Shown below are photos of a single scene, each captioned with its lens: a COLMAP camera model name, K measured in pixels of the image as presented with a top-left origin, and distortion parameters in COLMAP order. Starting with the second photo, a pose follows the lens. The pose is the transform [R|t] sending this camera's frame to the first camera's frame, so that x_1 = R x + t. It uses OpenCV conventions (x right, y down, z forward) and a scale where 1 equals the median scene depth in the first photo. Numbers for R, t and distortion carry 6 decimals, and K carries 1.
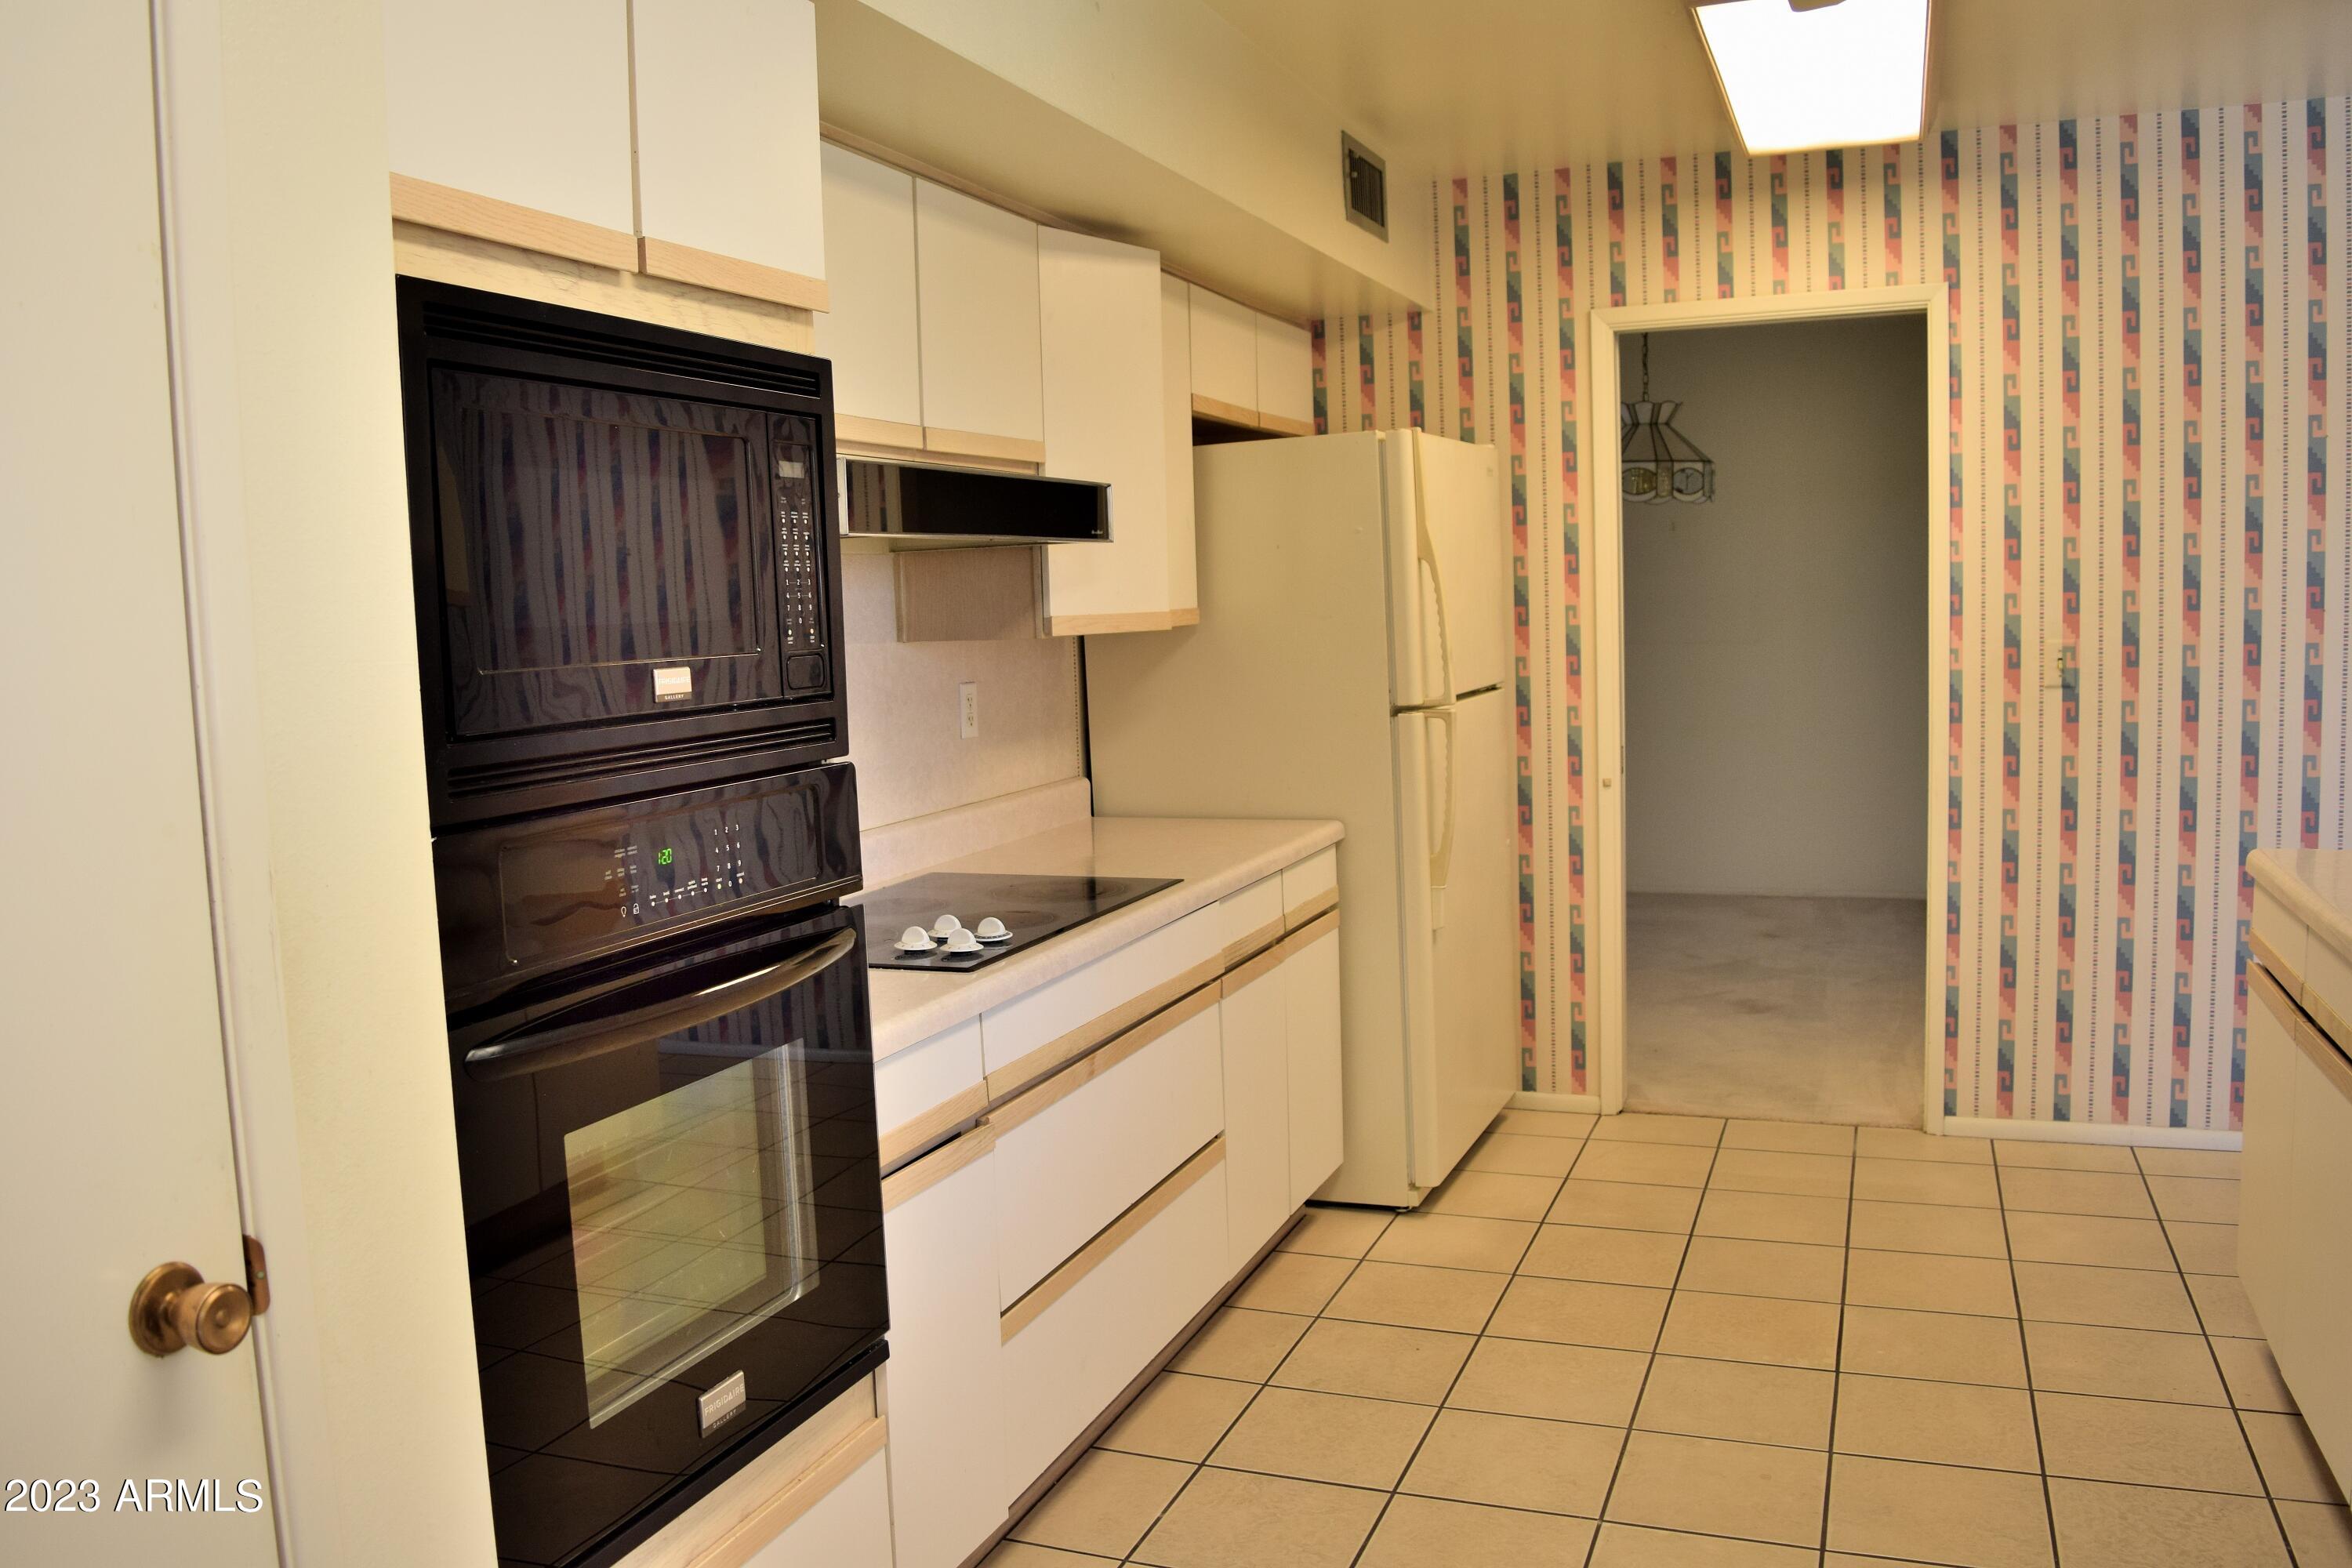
lens RADIAL K [[1843.2, 0, 1103.0], [0, 1843.2, 776.2], [0, 0, 1]] dist [-0.095078, 0.021414]
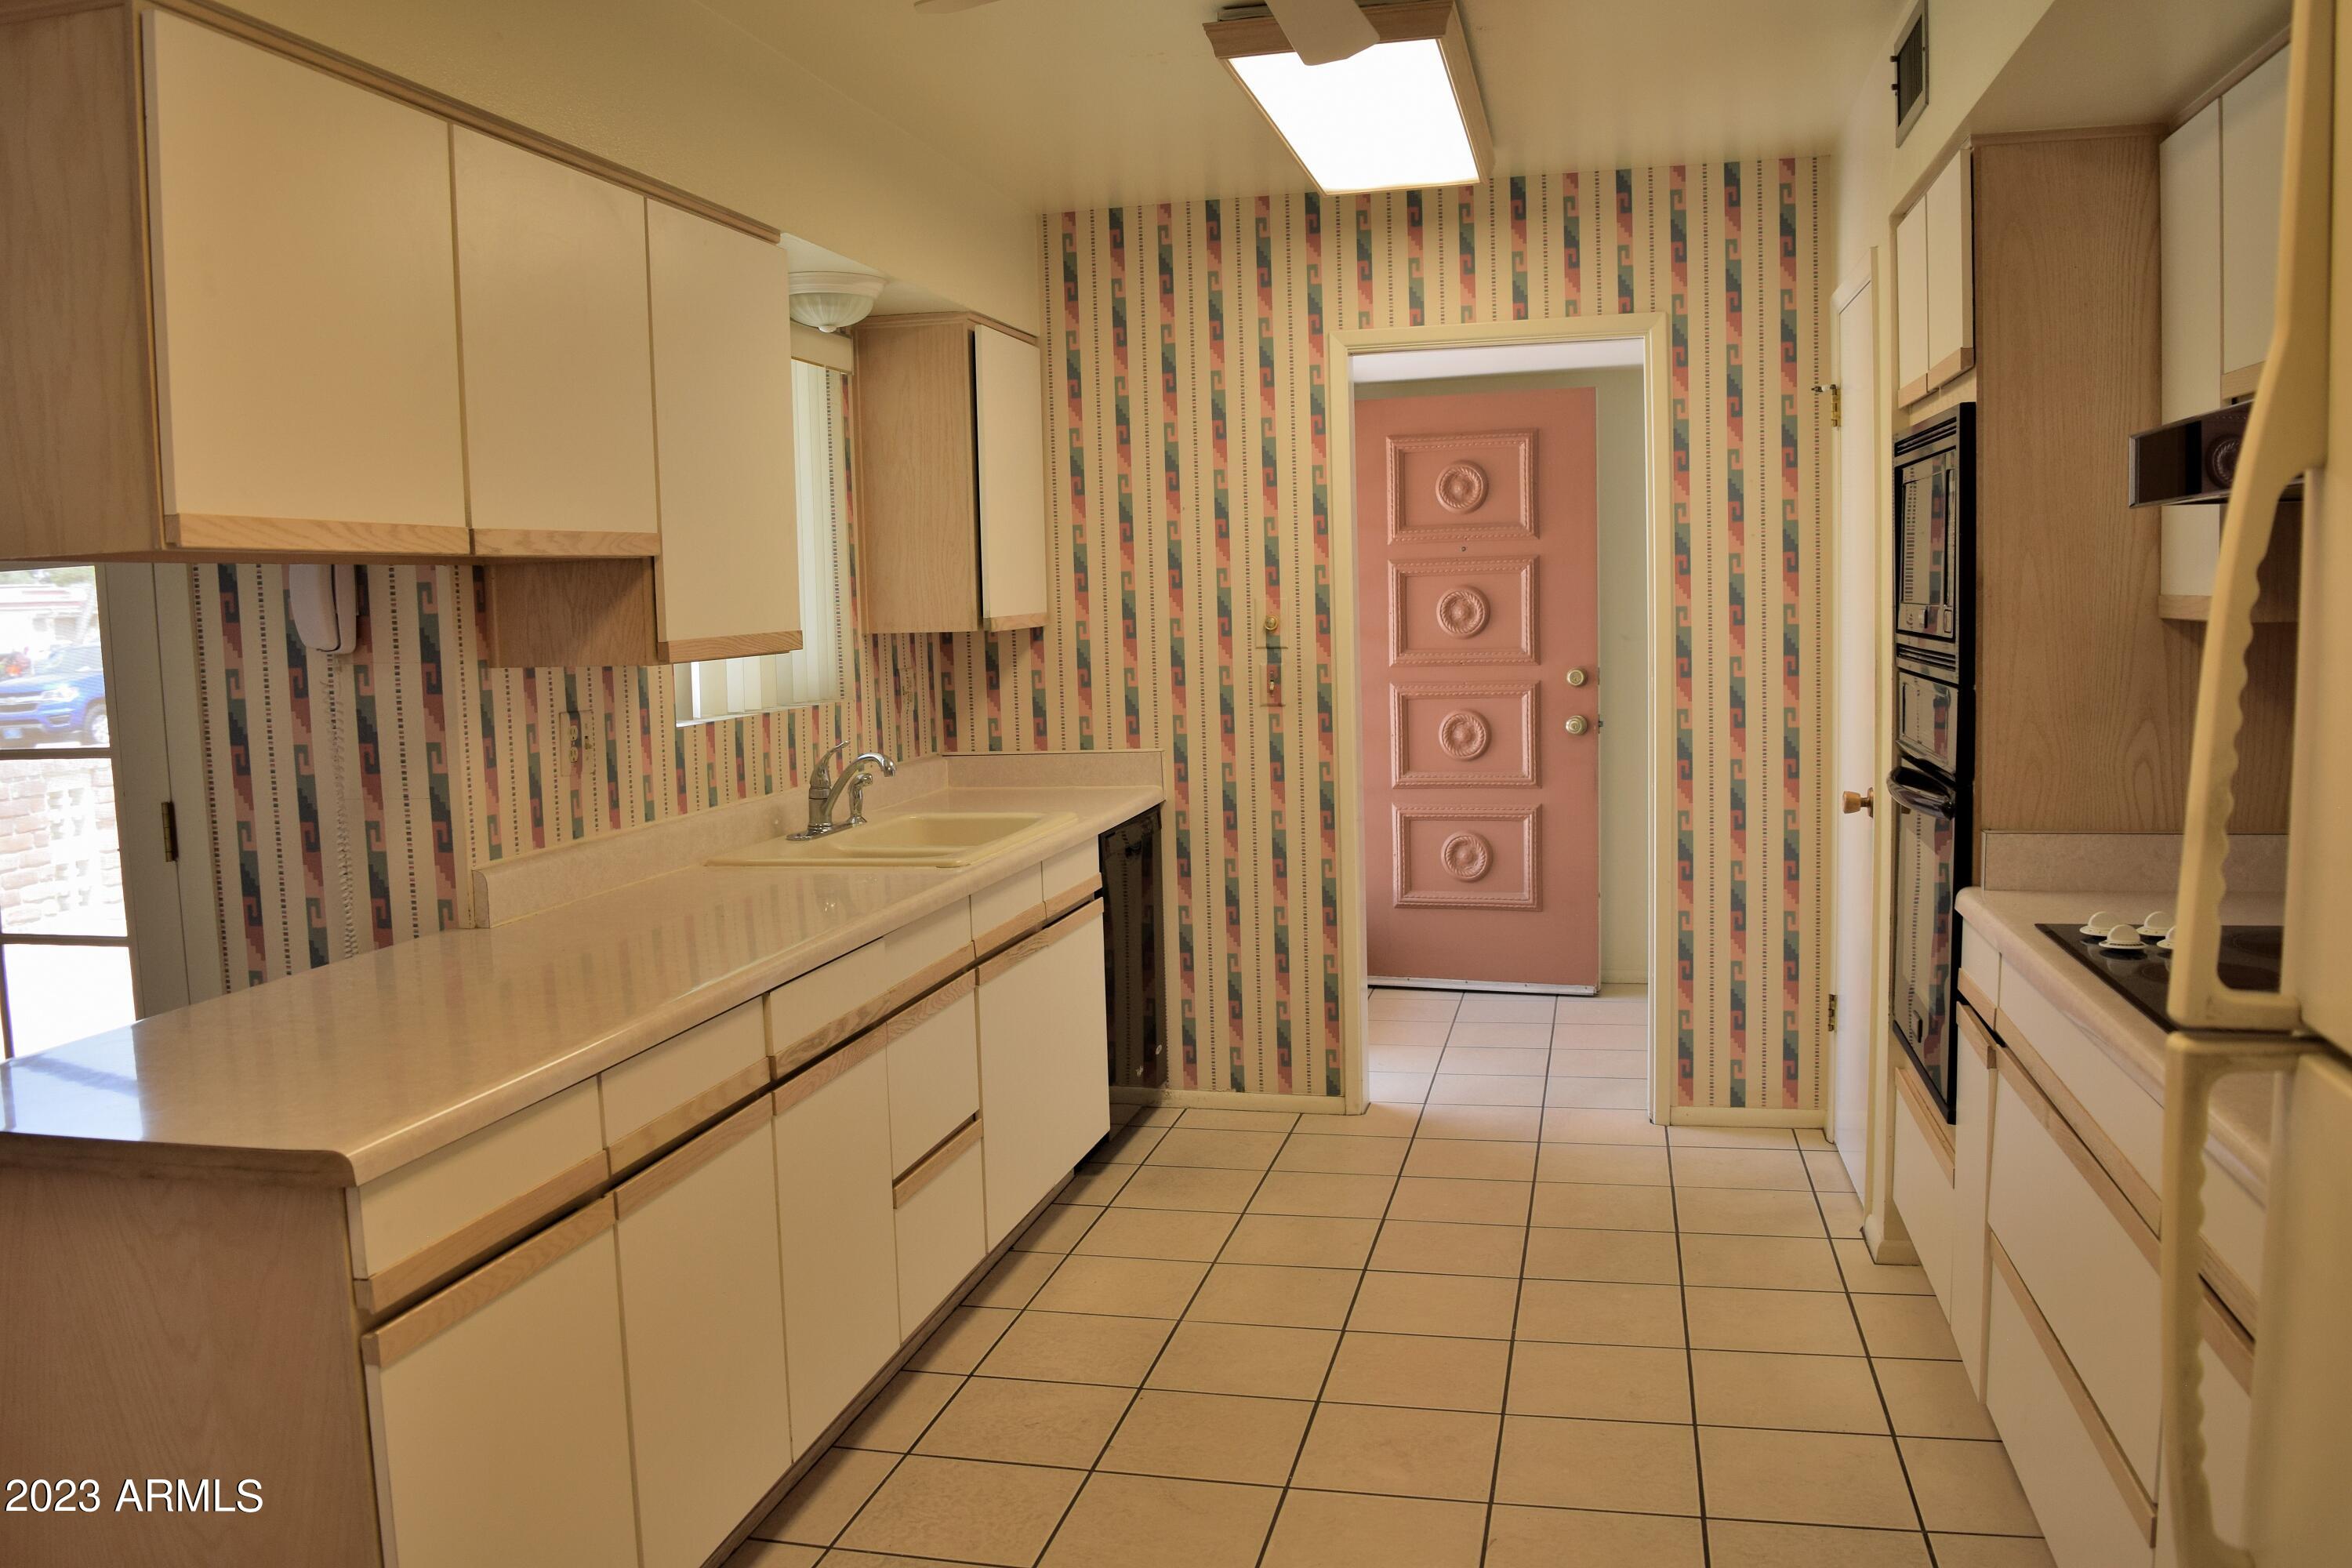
lens RADIAL K [[1843.2, 0, 1171.5], [0, 1843.2, 767.9], [0, 0, 1]] dist [-0.095078, 0.021414]
pose [[0.991092, -0.001579, 0.133171, 0.120726], [0.002452, 0.999977, -0.006391, -0.000327], [-0.133158, 0.006661, 0.991072, -0.047053]]
